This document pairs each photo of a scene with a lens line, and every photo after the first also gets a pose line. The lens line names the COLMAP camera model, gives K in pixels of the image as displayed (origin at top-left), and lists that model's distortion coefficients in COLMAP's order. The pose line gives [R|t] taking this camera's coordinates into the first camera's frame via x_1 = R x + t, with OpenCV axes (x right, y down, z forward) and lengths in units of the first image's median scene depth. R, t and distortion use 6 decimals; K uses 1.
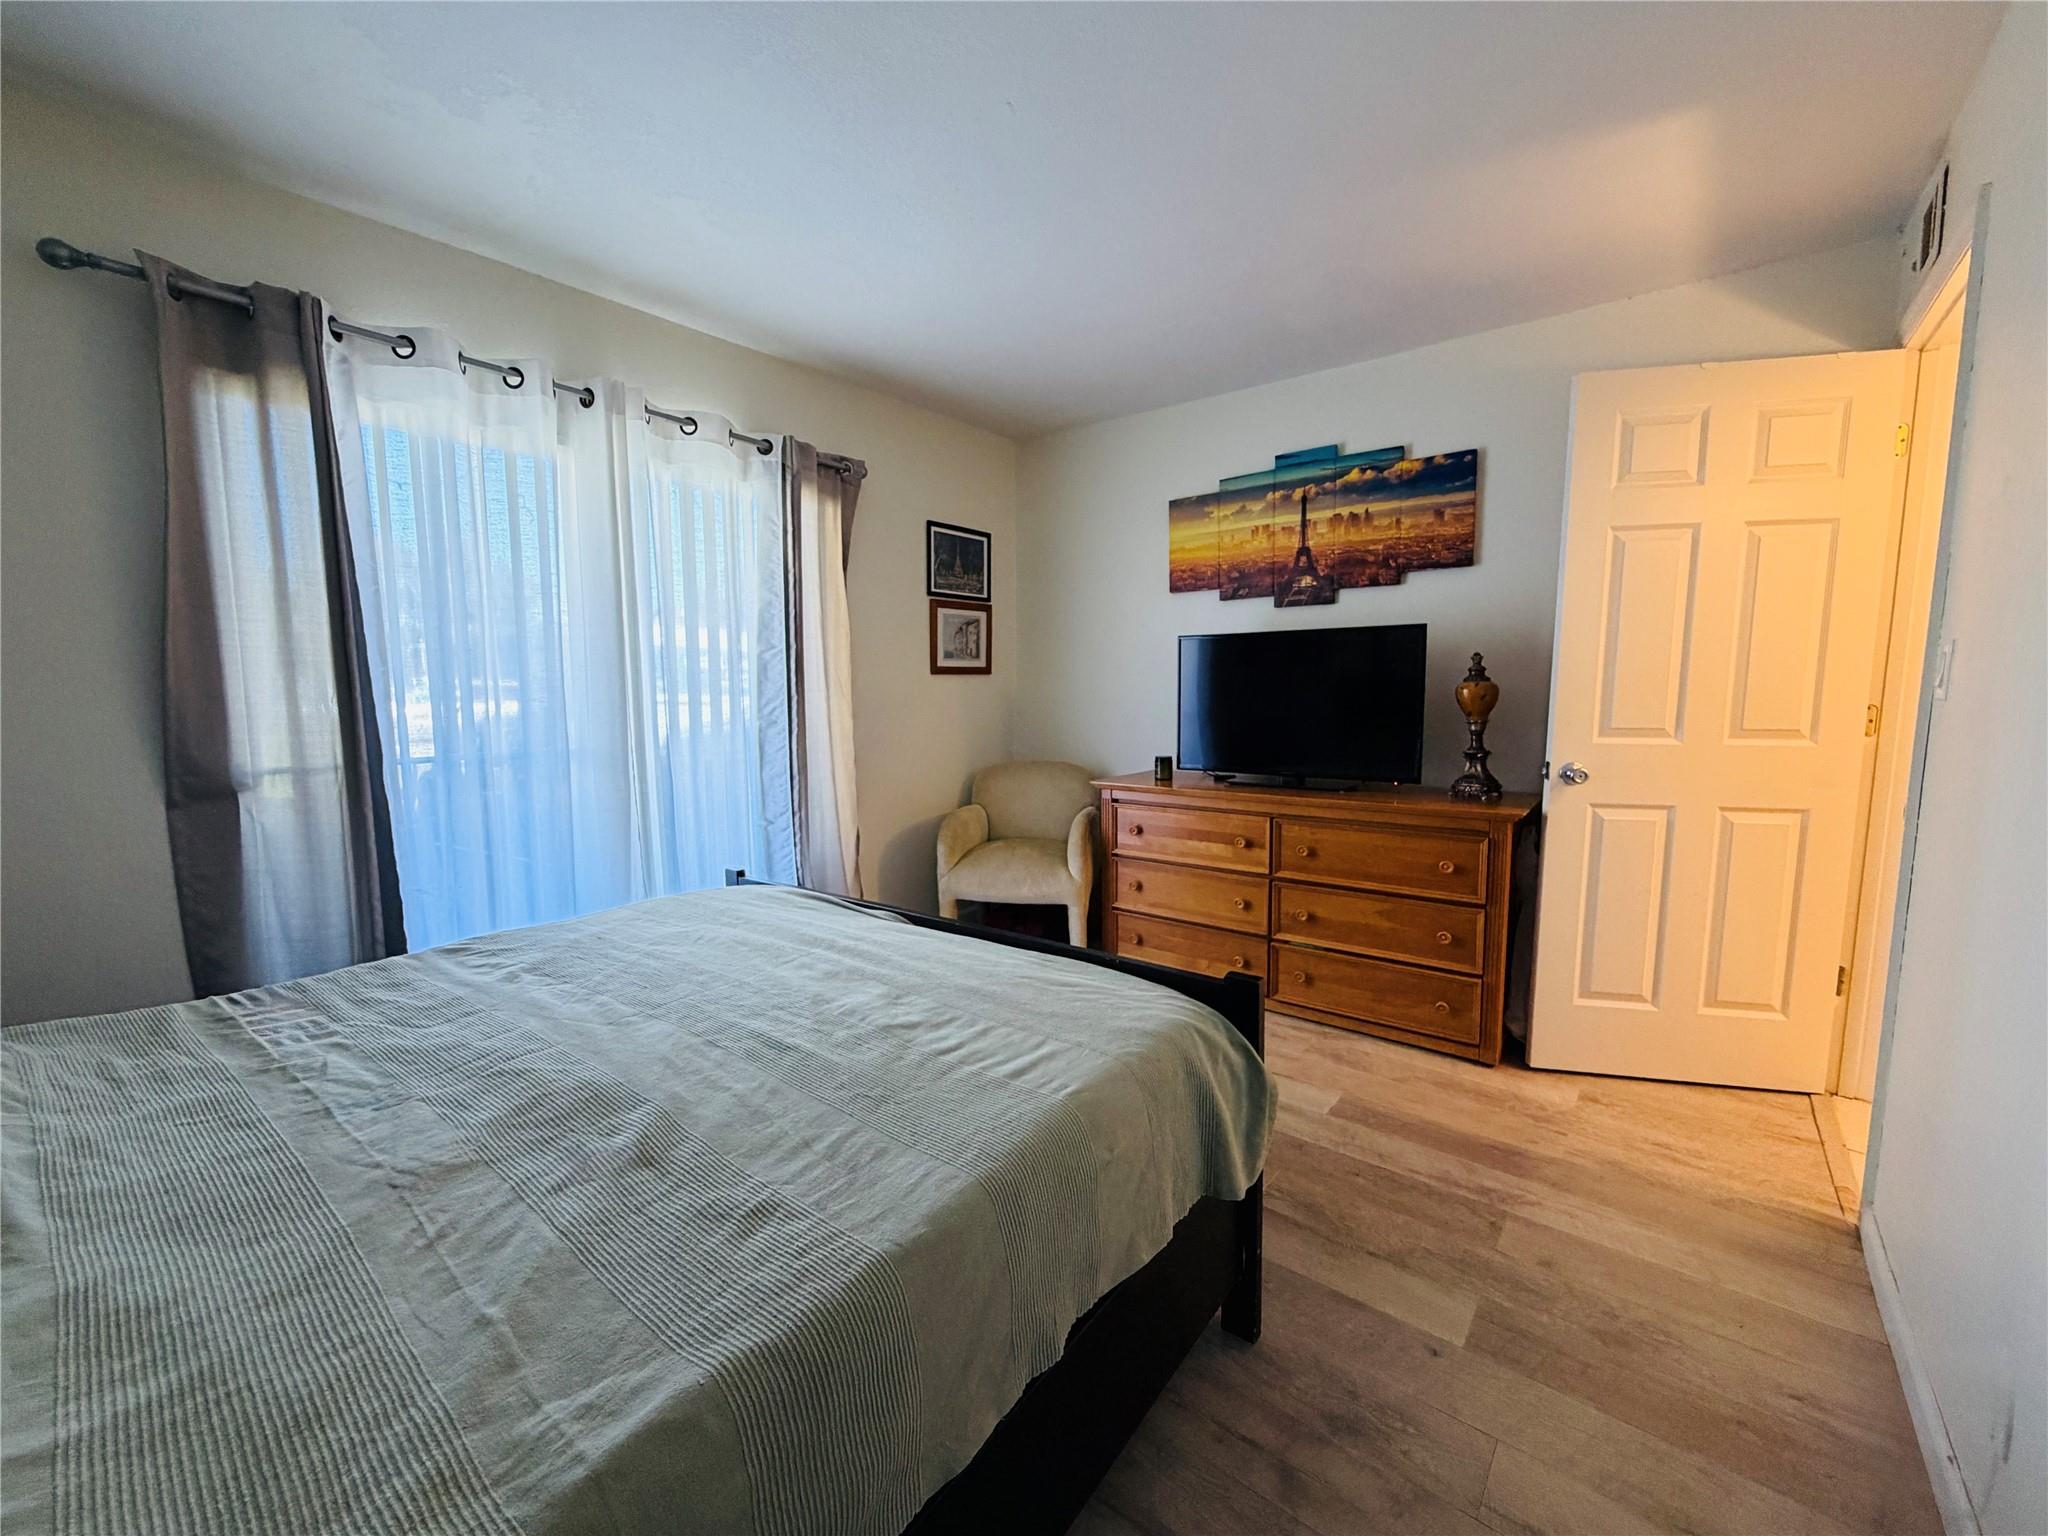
lens RADIAL K [[828.9, 0, 1018.3], [0, 828.9, 764.8], [0, 0, 1]] dist [0.001375, -0.000263]
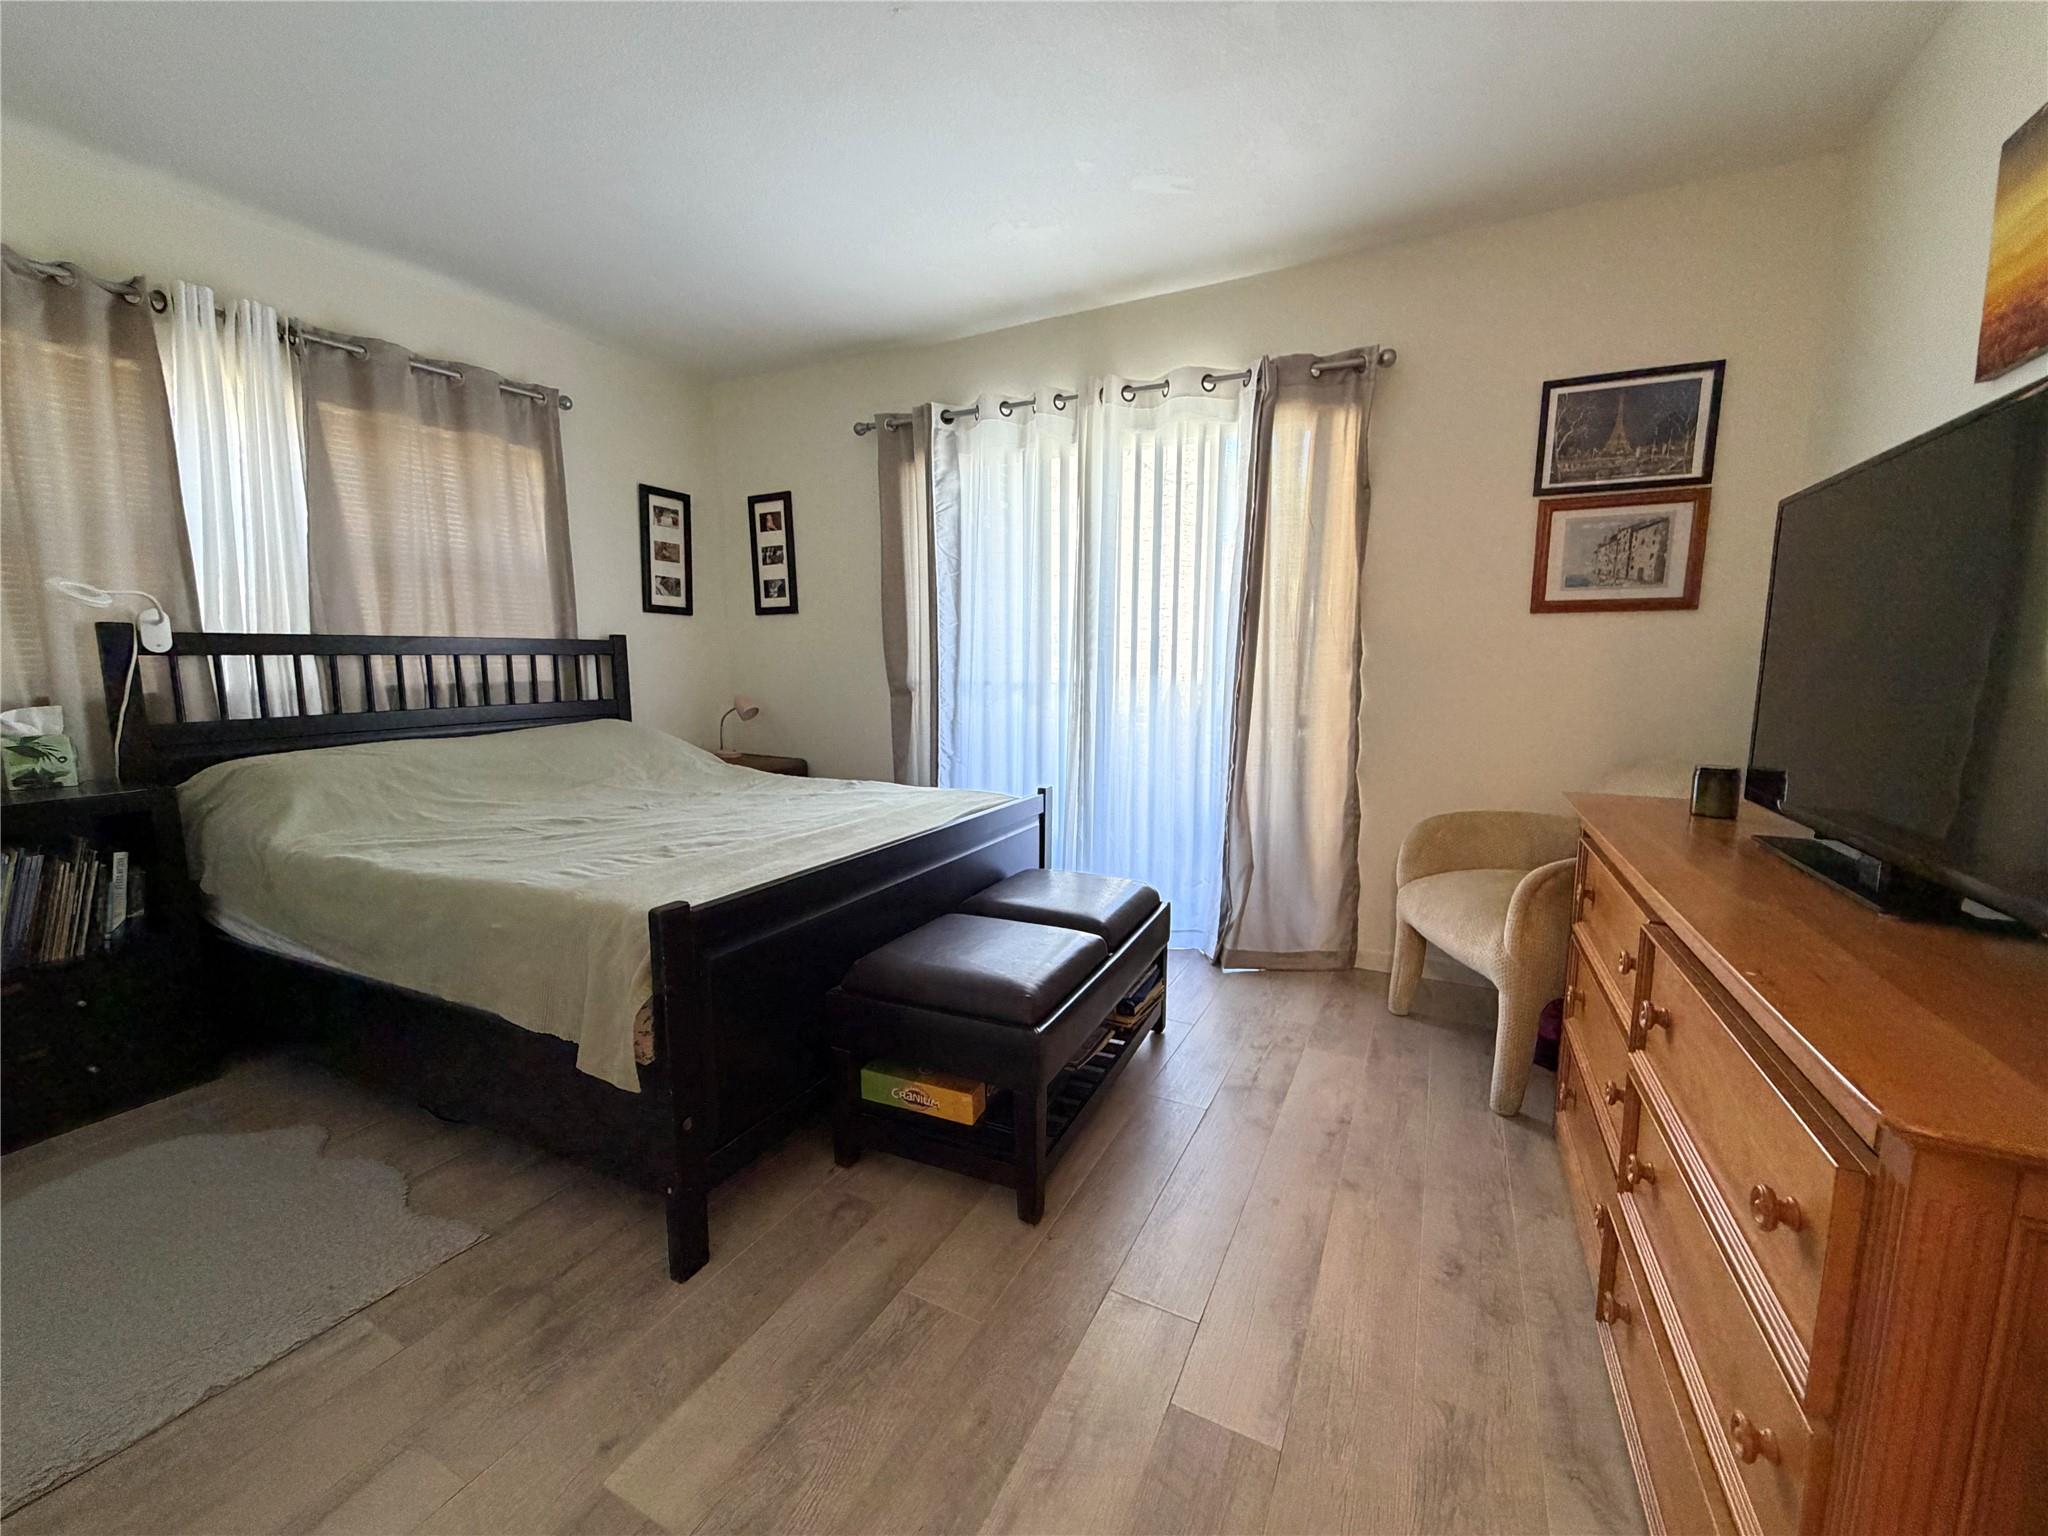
lens RADIAL K [[828.9, 0, 1018.3], [0, 828.9, 764.8], [0, 0, 1]] dist [0.001375, -0.000263]
pose [[0.201863, 0.138582, -0.969560, 0.569366], [-0.093385, 0.988152, 0.121797, -0.034629], [0.974952, 0.065956, 0.212413, 0.526189]]
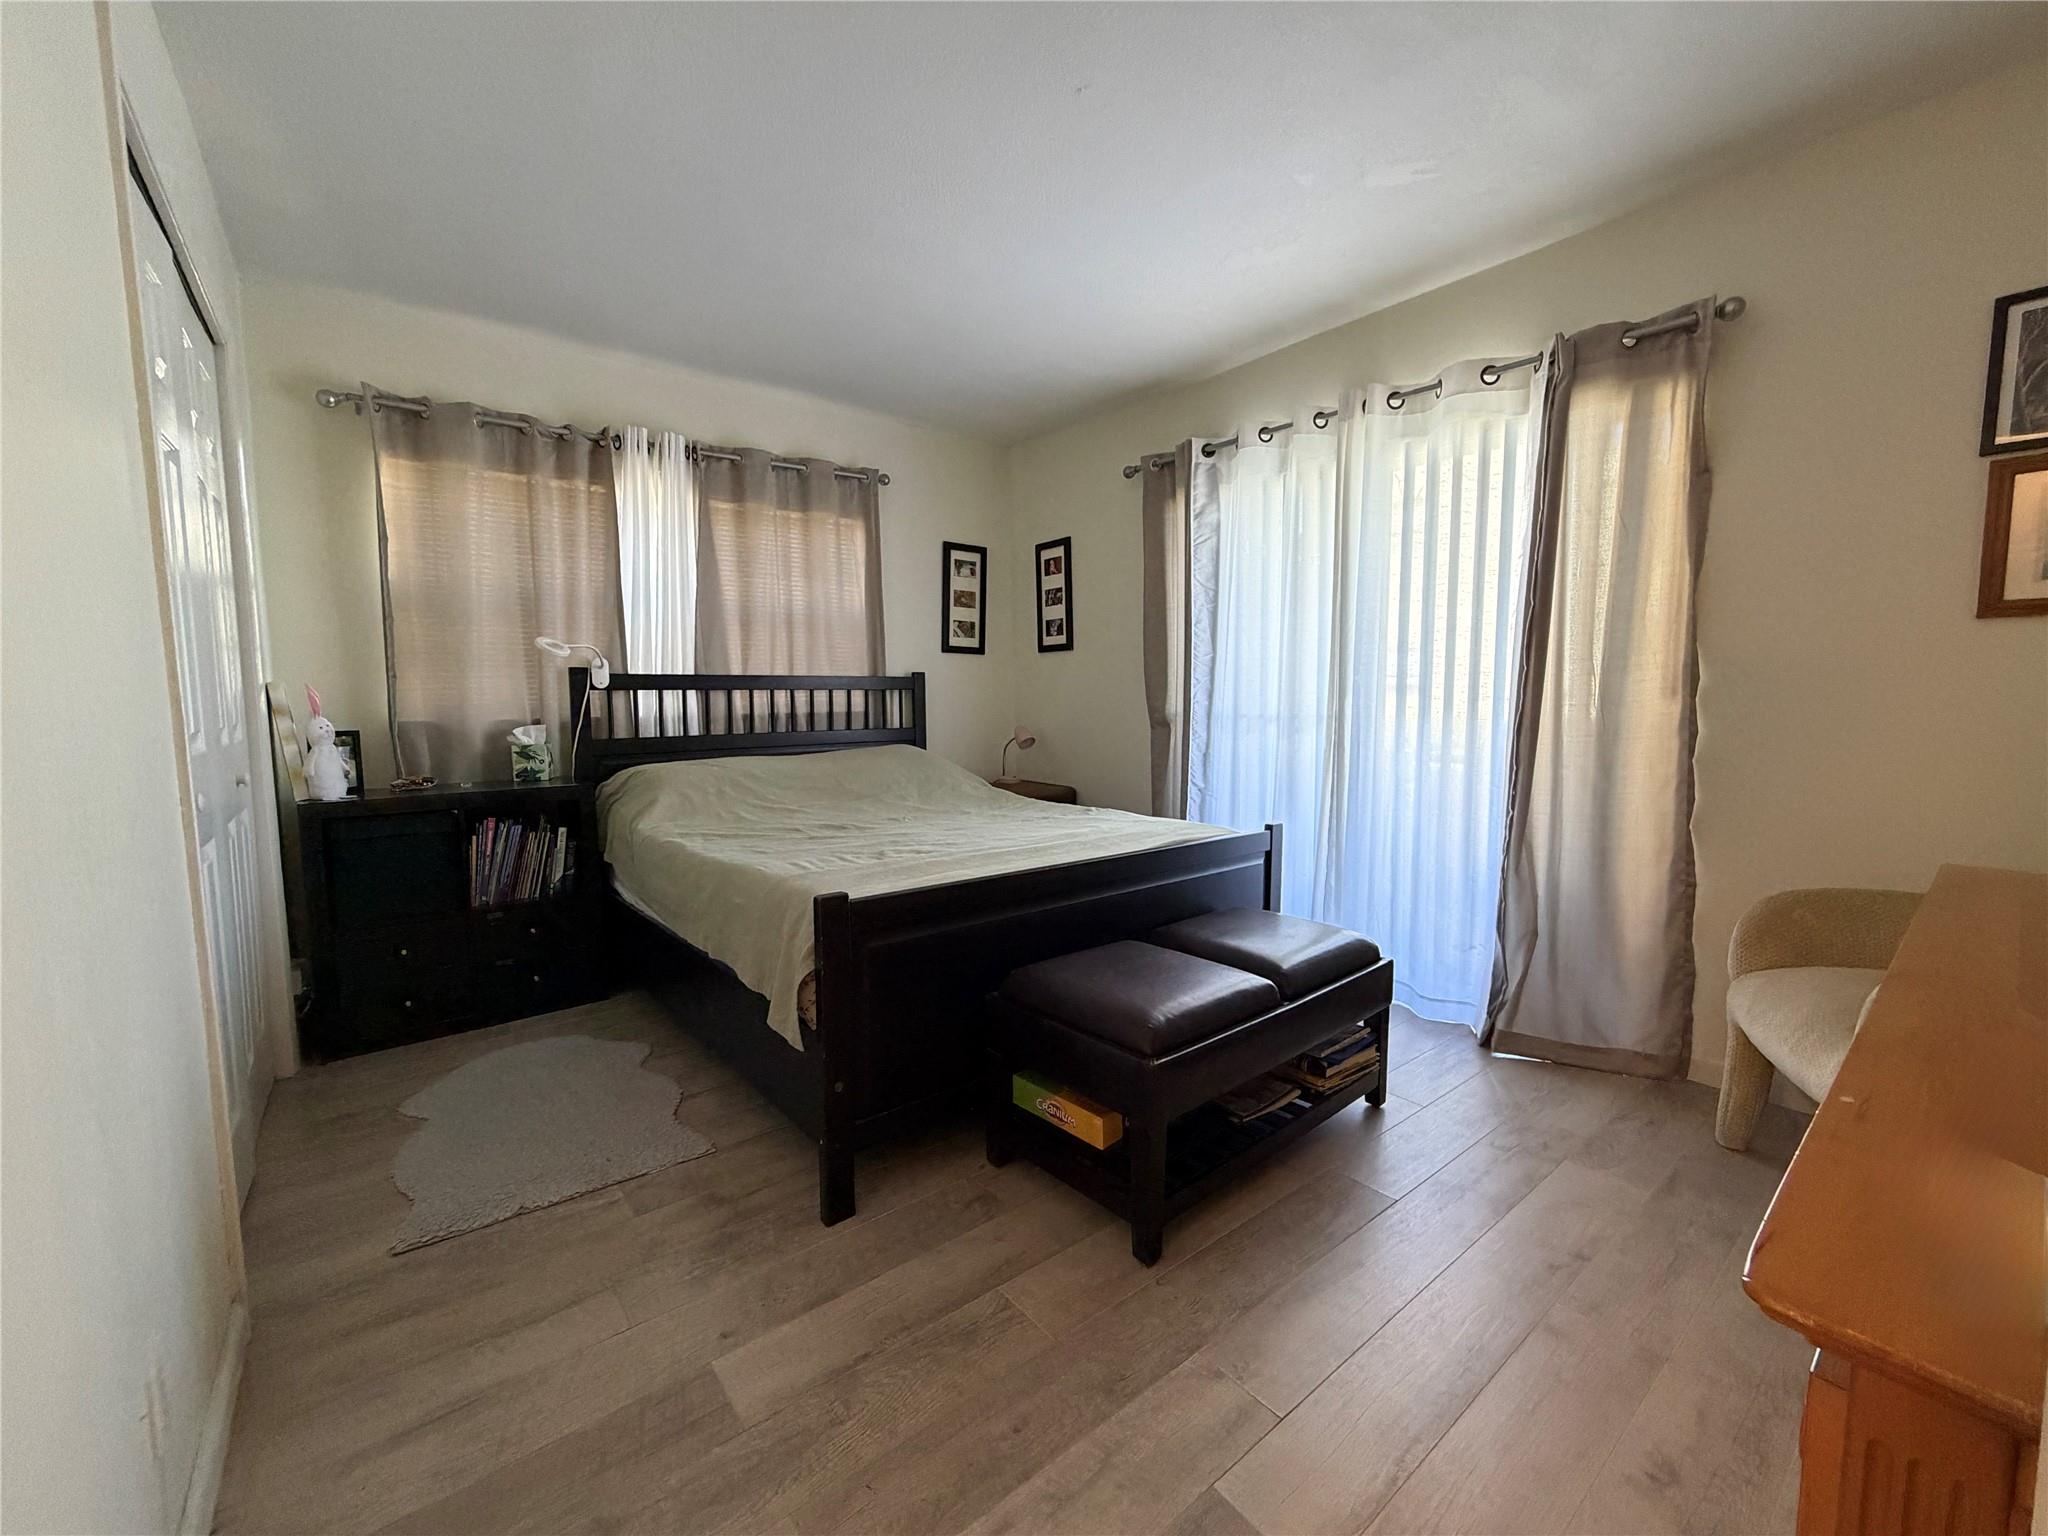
lens RADIAL K [[828.9, 0, 1018.3], [0, 828.9, 764.8], [0, 0, 1]] dist [0.001375, -0.000263]
pose [[-0.220431, 0.093340, -0.970926, 0.583340], [-0.083088, 0.989996, 0.114037, -0.038449], [0.971857, 0.105810, -0.210470, 0.655976]]
